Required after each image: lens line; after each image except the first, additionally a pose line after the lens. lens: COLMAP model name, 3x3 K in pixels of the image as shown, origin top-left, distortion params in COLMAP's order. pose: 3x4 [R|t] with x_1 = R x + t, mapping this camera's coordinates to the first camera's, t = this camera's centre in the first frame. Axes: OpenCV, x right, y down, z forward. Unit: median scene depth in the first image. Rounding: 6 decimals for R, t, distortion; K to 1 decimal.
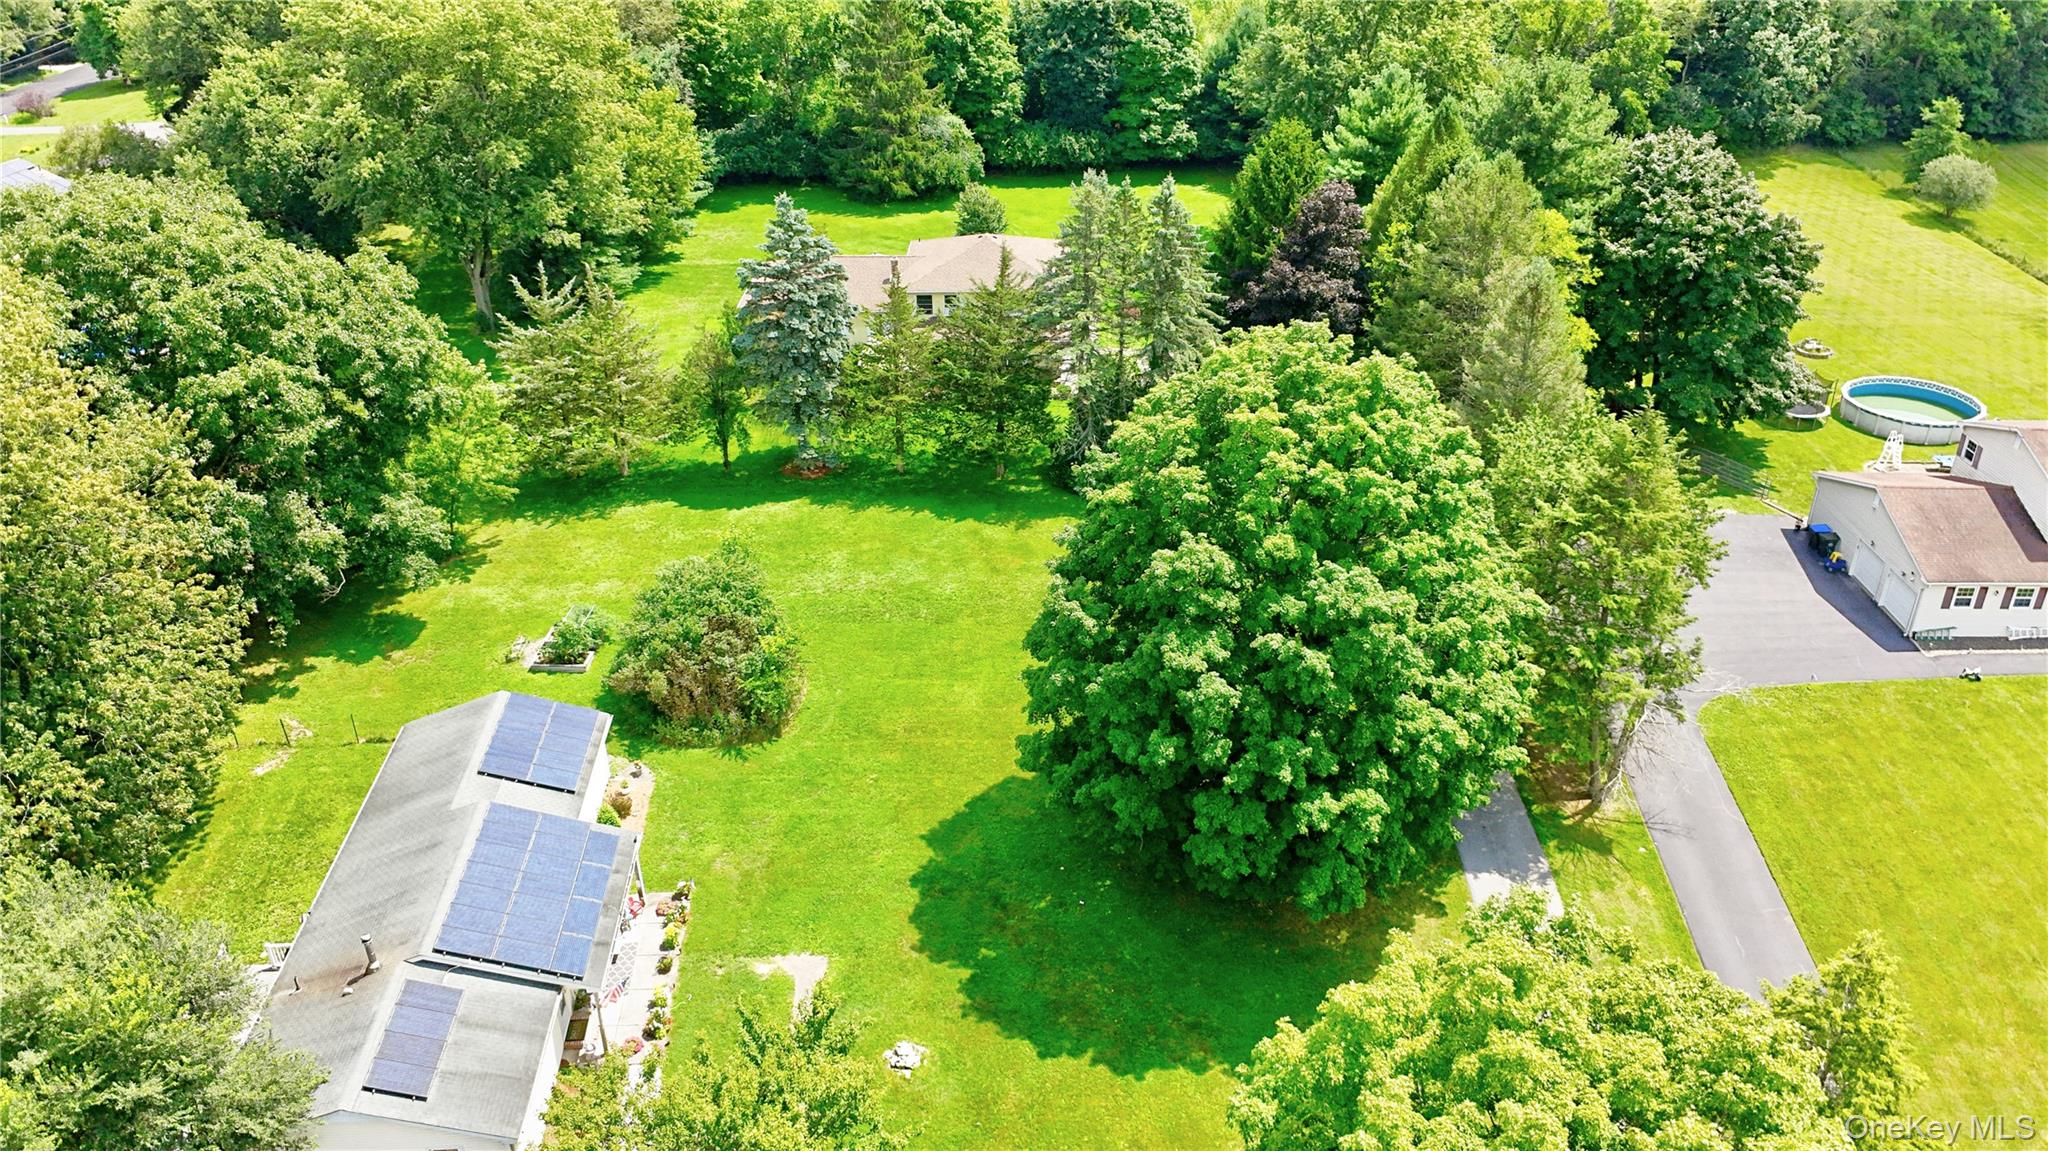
lens RADIAL K [[1514.7, 0, 1025.2], [0, 1514.7, 580.3], [0, 0, 1]] dist [-0.029935, -0.008306]
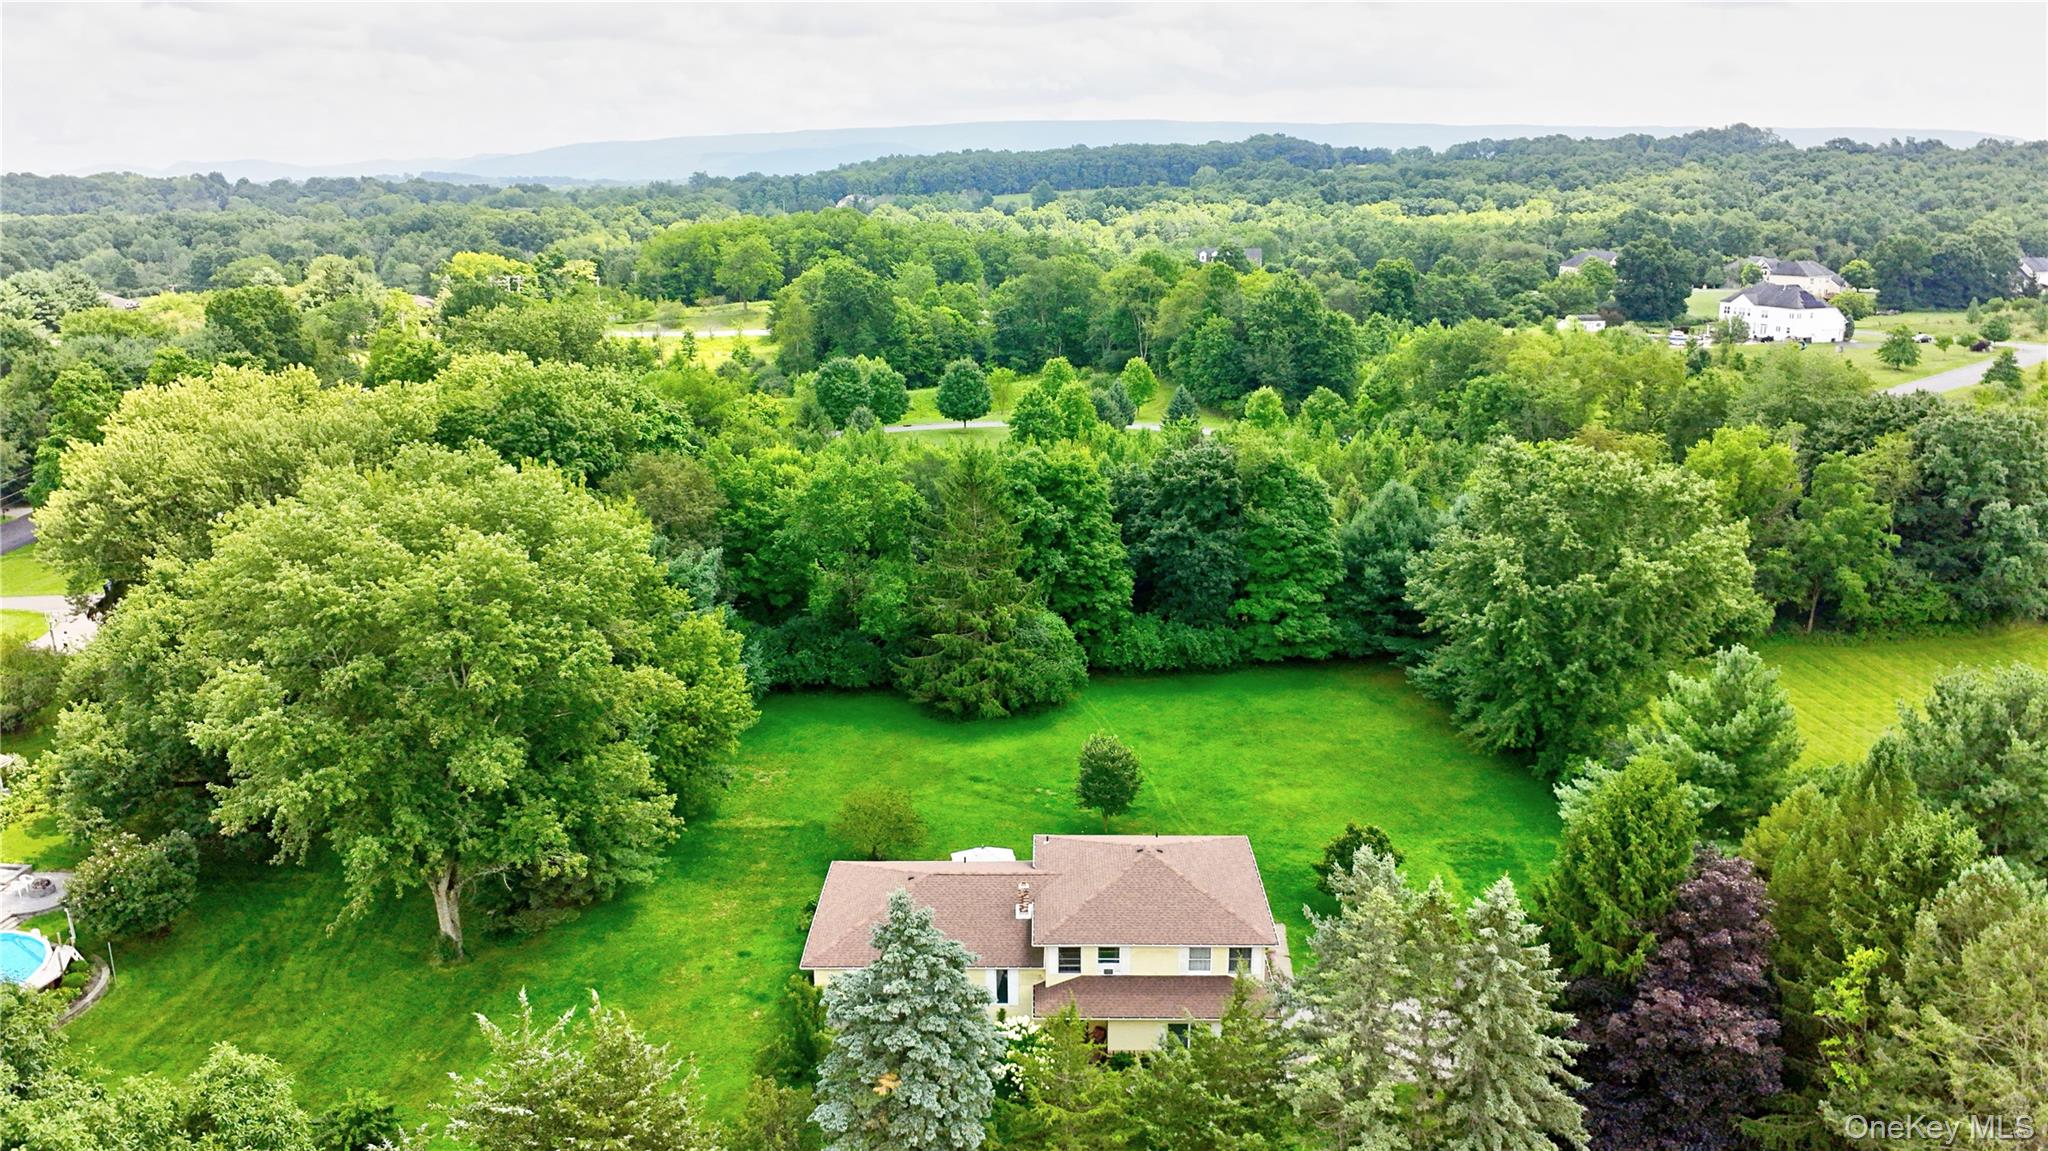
lens RADIAL K [[1514.7, 0, 1025.2], [0, 1514.7, 580.3], [0, 0, 1]] dist [-0.029935, -0.008306]
pose [[1.000000, -0.000369, -0.000520, -0.061155], [0.000241, 0.973508, -0.228655, -0.136006], [0.000590, 0.228654, 0.973507, 0.192278]]
